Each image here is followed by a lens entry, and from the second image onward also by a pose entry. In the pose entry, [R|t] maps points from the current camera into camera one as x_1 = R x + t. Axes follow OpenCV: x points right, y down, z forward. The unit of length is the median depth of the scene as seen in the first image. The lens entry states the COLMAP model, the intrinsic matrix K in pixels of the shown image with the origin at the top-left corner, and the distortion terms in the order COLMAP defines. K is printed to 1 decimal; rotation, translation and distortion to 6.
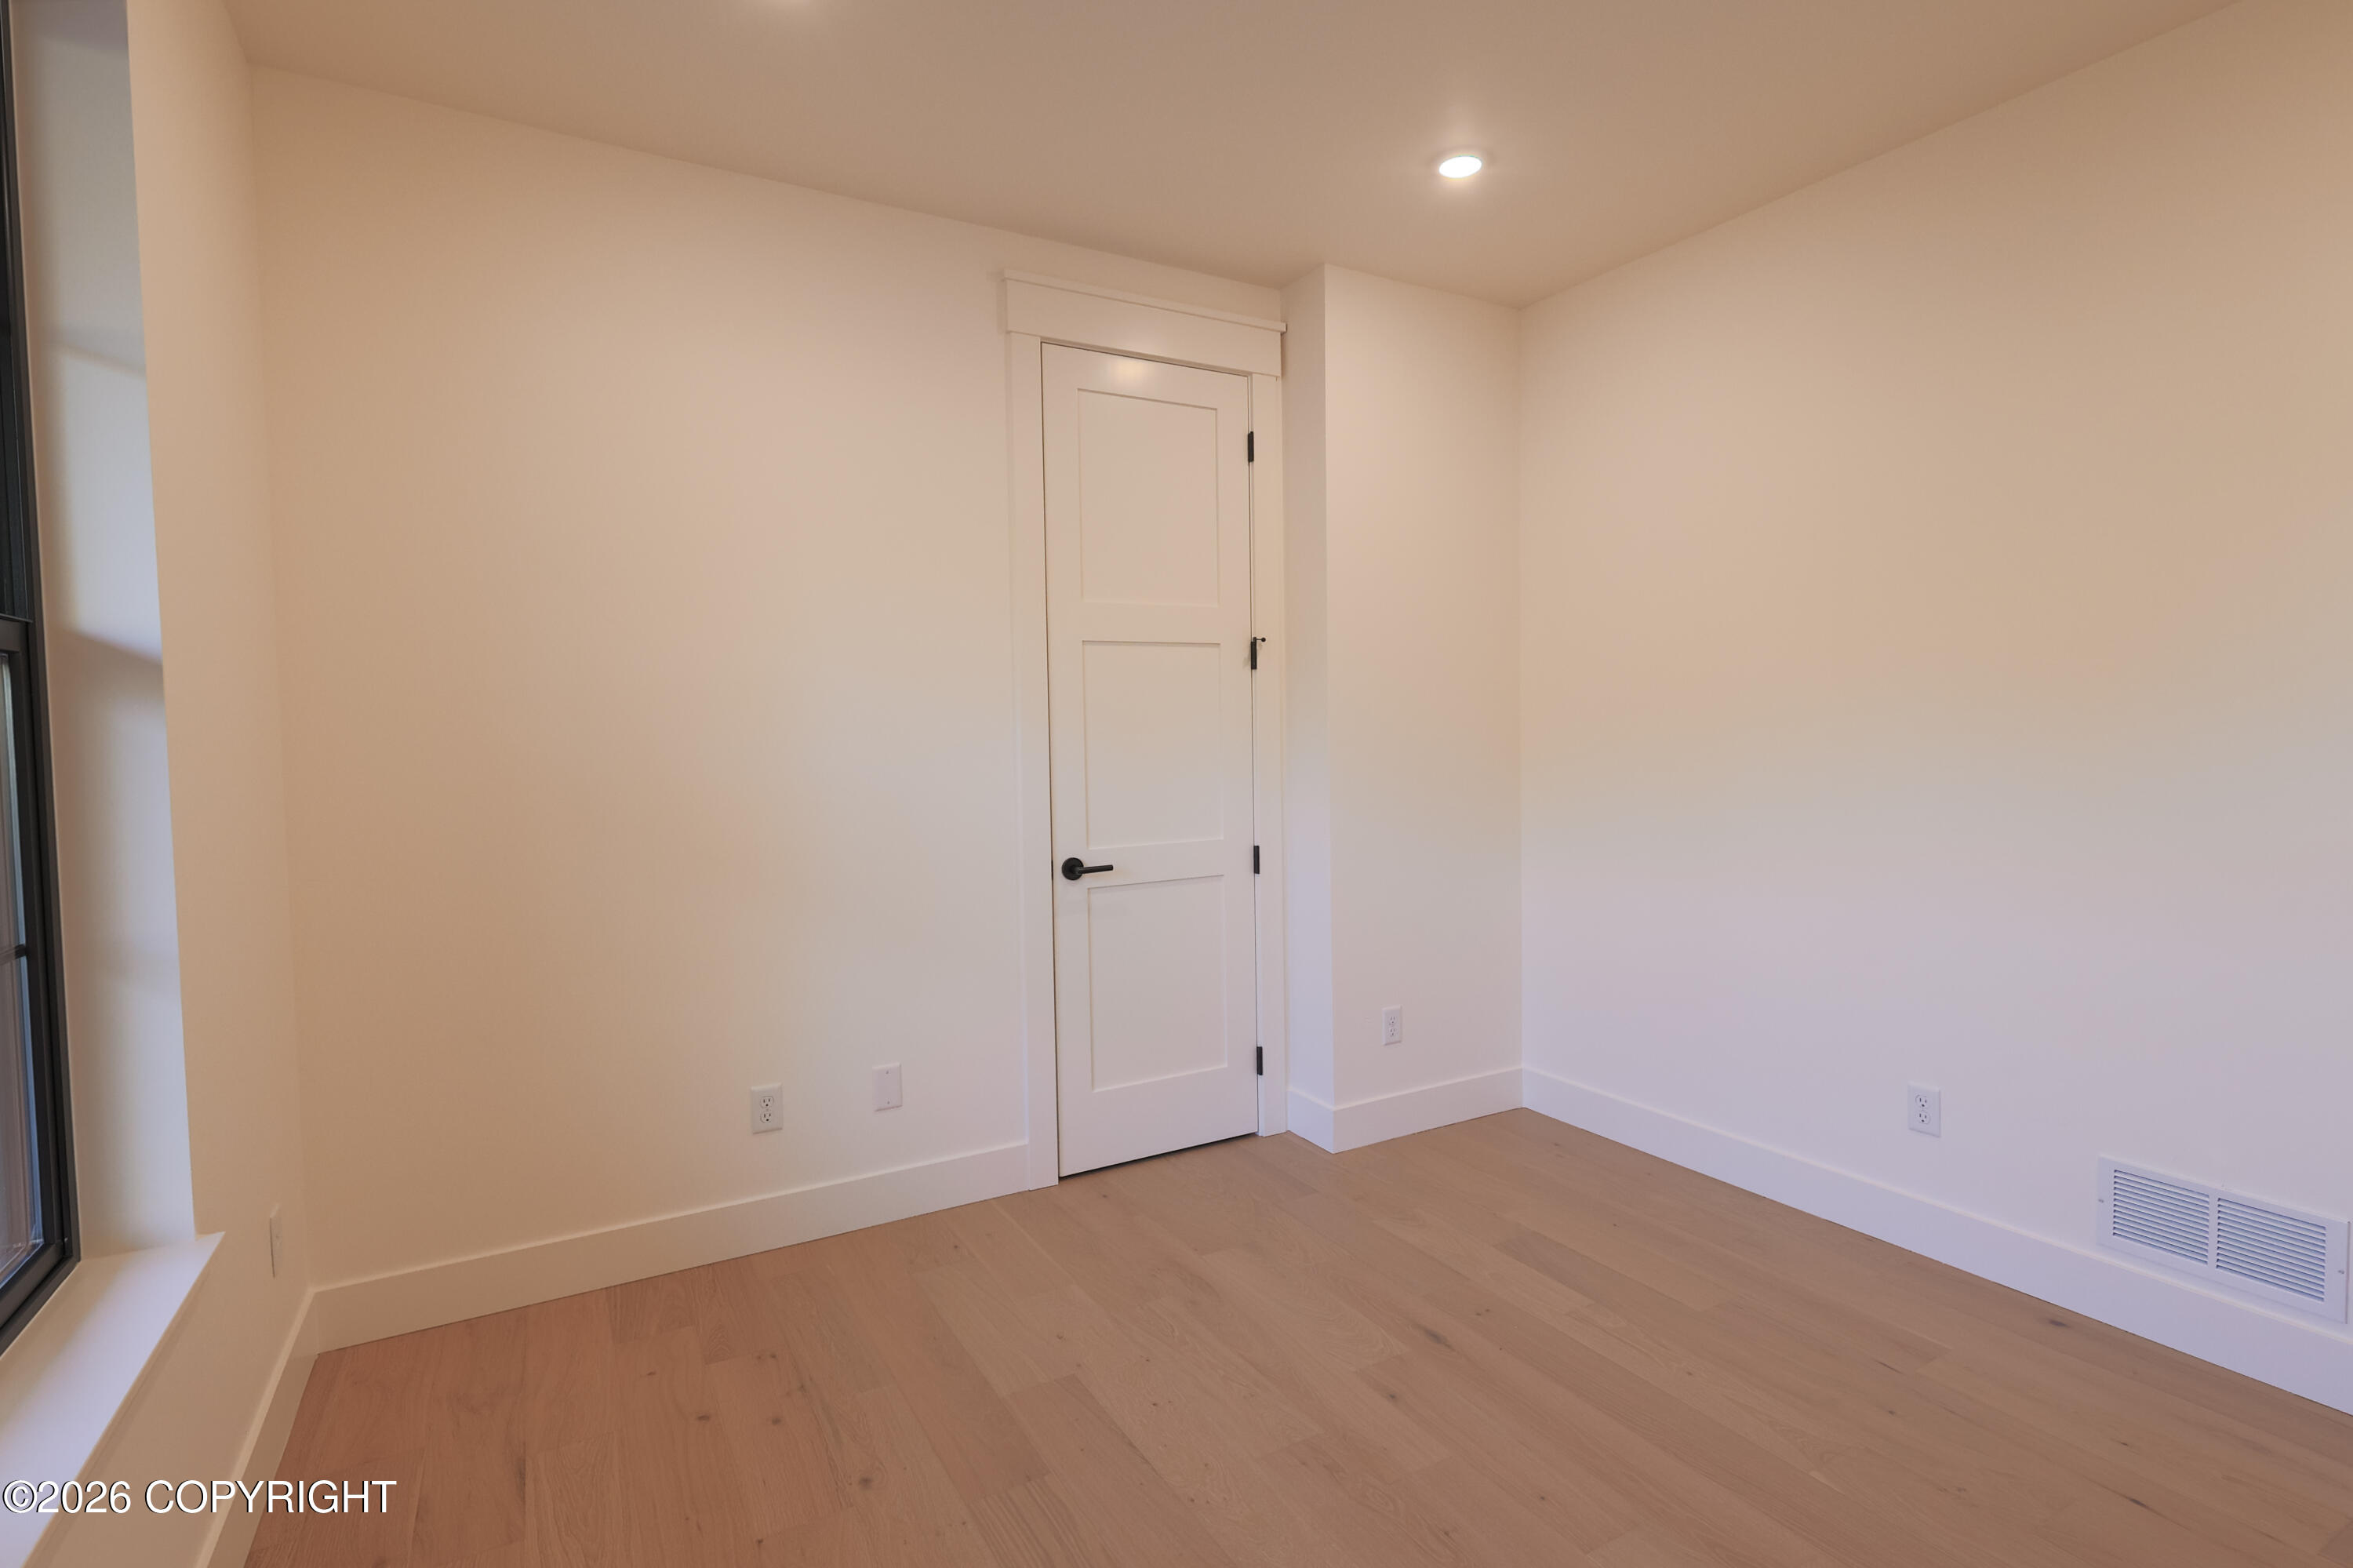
lens RADIAL K [[1134.1, 0, 1192.2], [0, 1134.1, 776.3], [0, 0, 1]] dist [0.015791, 0.000364]
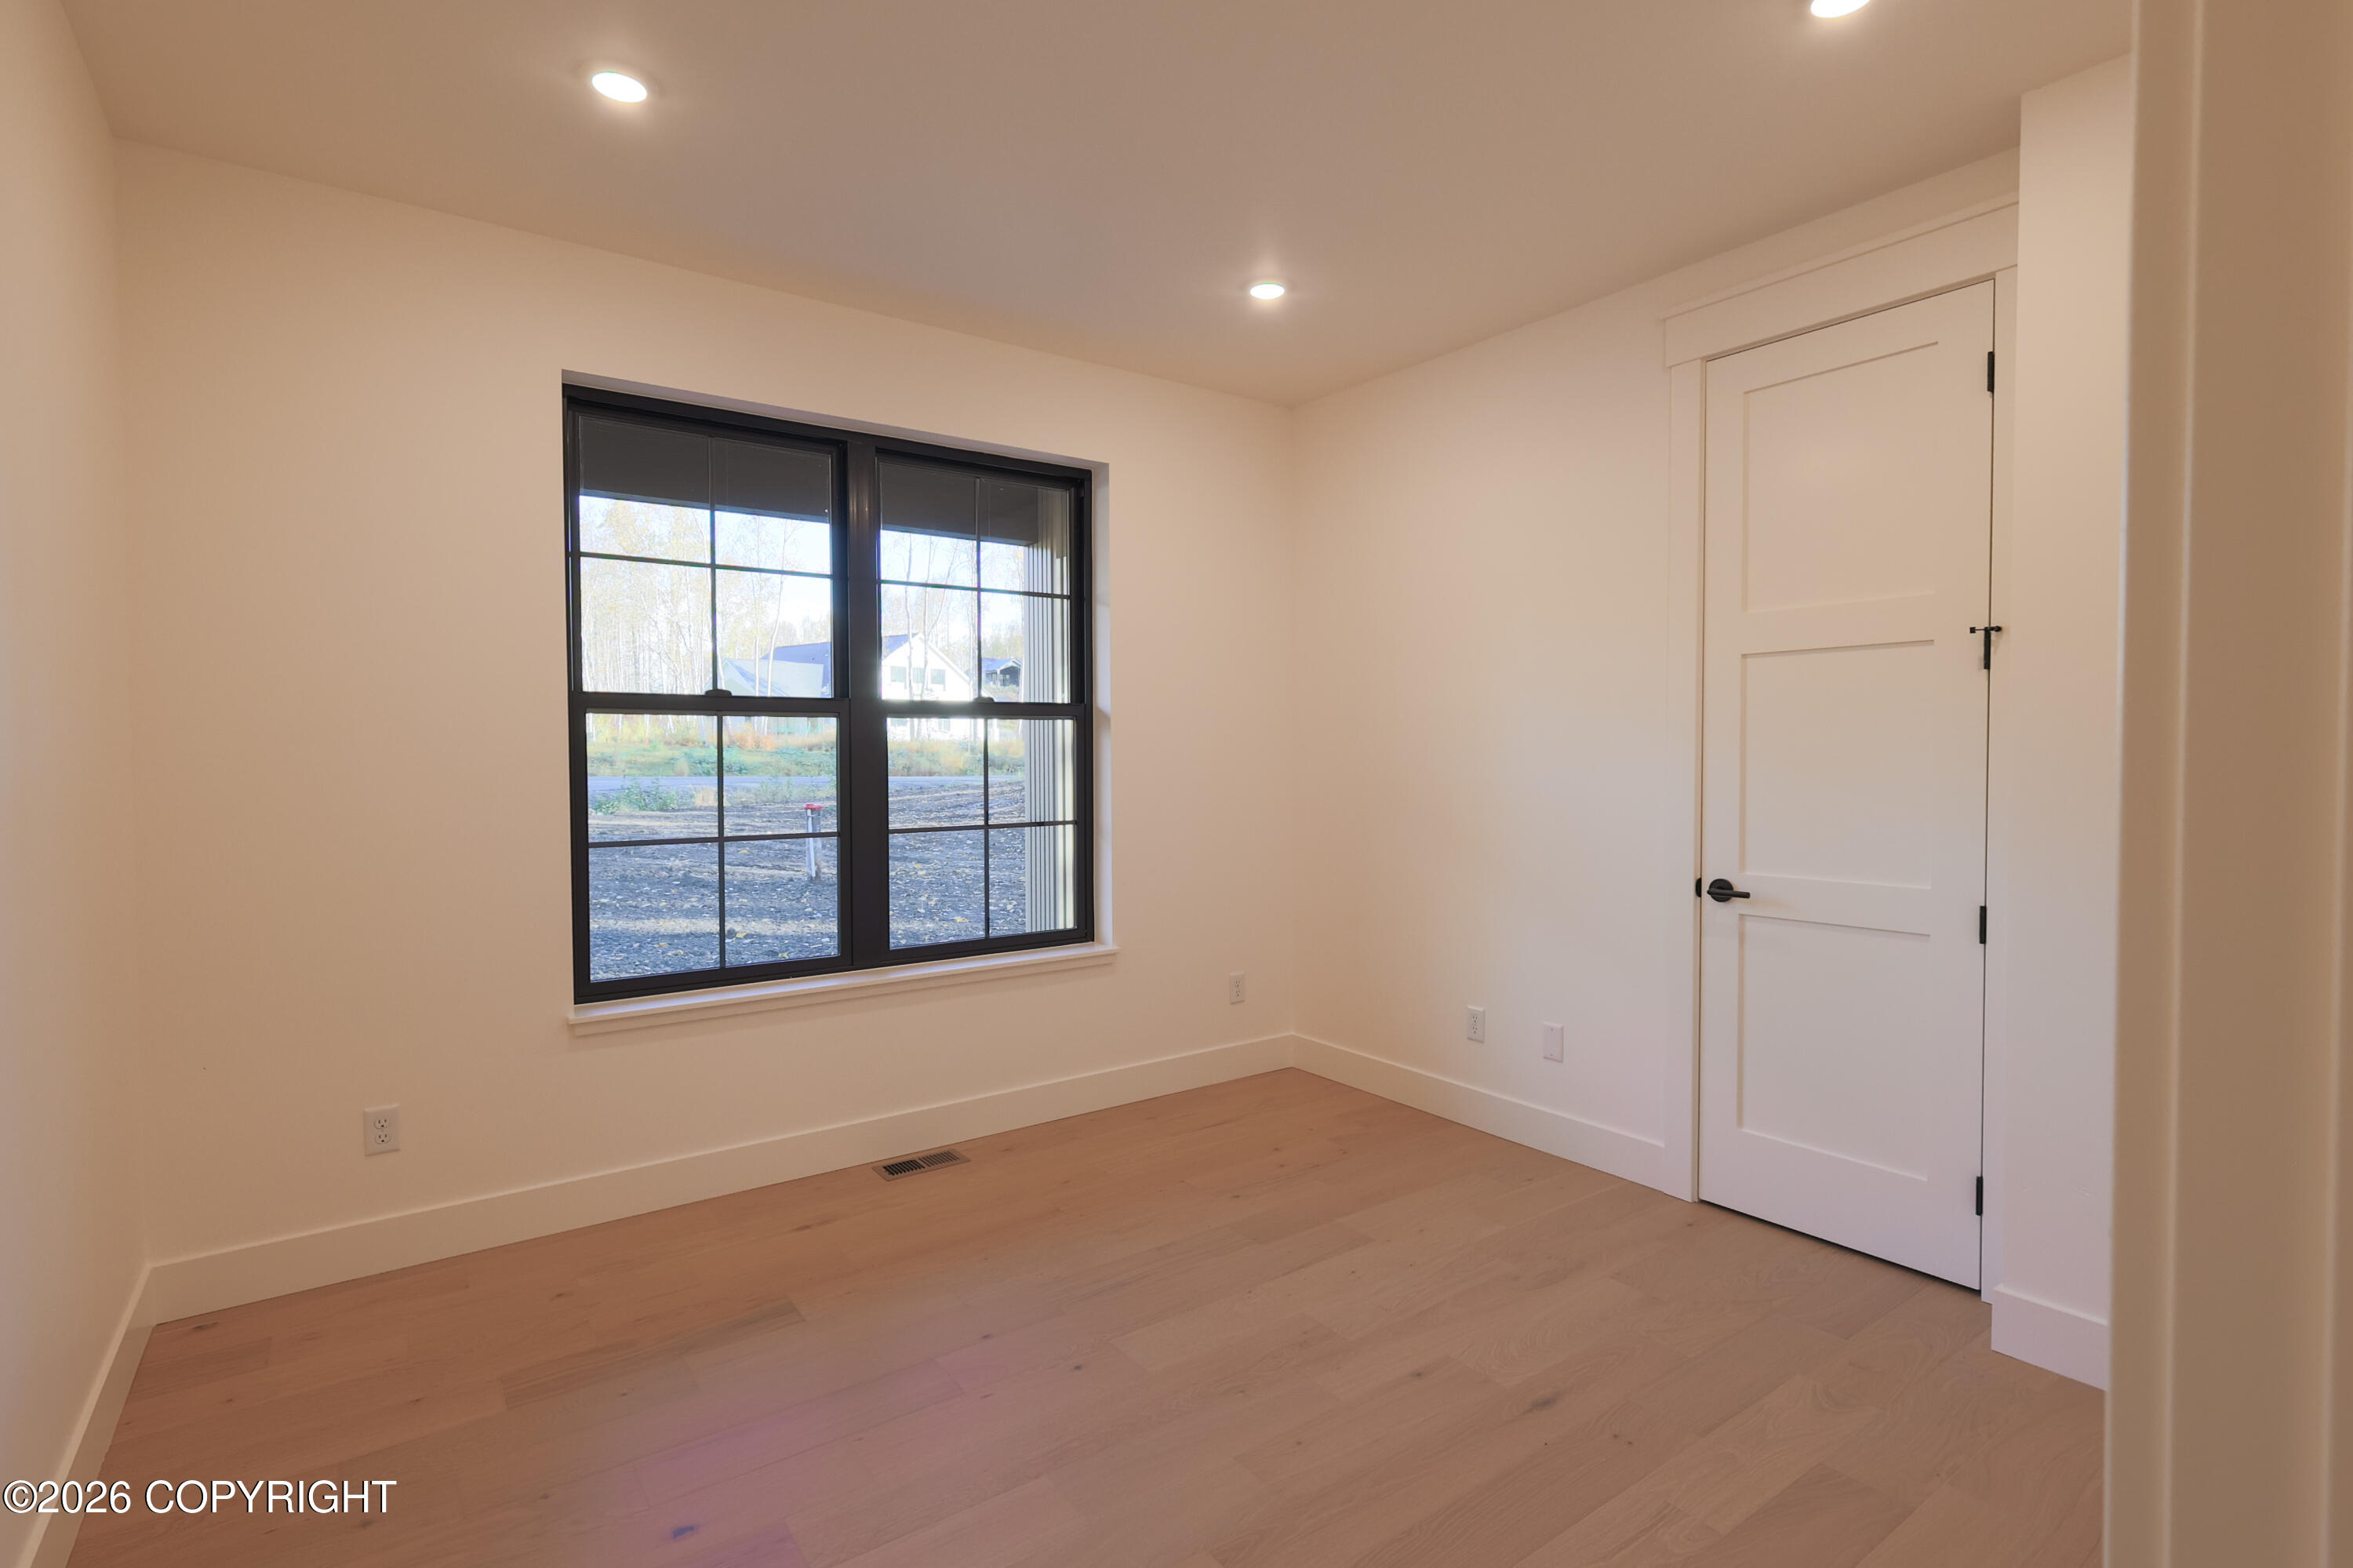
lens RADIAL K [[1134.1, 0, 1193.3], [0, 1134.1, 773.5], [0, 0, 1]] dist [0.015791, 0.000364]
pose [[0.117635, 0.037076, -0.992364, 0.813397], [-0.042216, 0.998586, 0.032304, -0.031248], [0.992159, 0.038093, 0.119034, 0.436653]]
